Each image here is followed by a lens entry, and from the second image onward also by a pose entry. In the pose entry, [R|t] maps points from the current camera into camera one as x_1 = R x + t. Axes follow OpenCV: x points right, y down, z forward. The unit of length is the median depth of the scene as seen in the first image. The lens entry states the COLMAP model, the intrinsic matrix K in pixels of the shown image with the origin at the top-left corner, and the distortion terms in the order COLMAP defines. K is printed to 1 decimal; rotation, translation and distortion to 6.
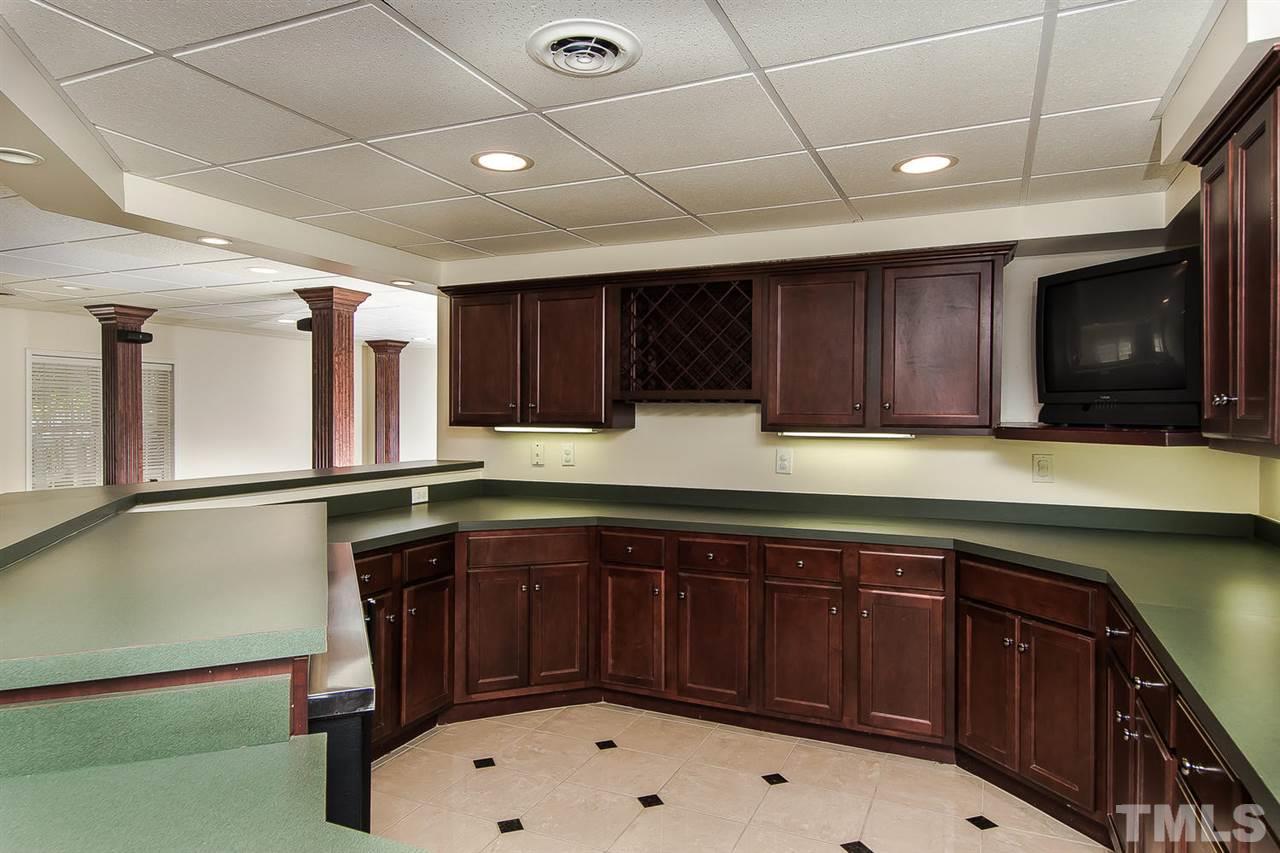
lens RADIAL K [[790.9, 0, 642.7], [0, 790.9, 423.5], [0, 0, 1]] dist [0.043405, 0.000124]
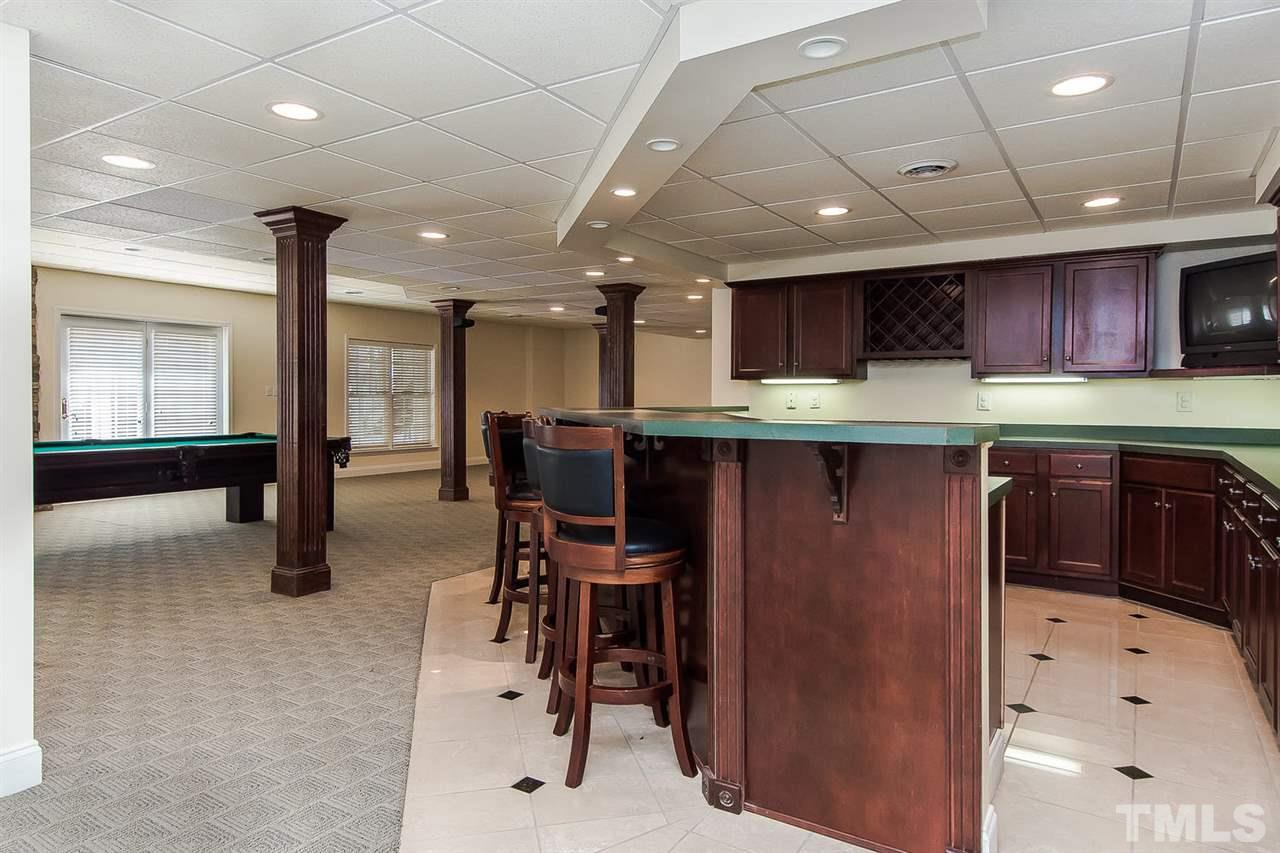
lens RADIAL K [[790.9, 0, 649.9], [0, 790.9, 403.6], [0, 0, 1]] dist [0.043405, 0.000124]
pose [[0.989033, 0.005798, -0.147581, -0.238412], [-0.007074, 0.999942, -0.008119, 0.079509], [0.147525, 0.009074, 0.989017, -0.573719]]
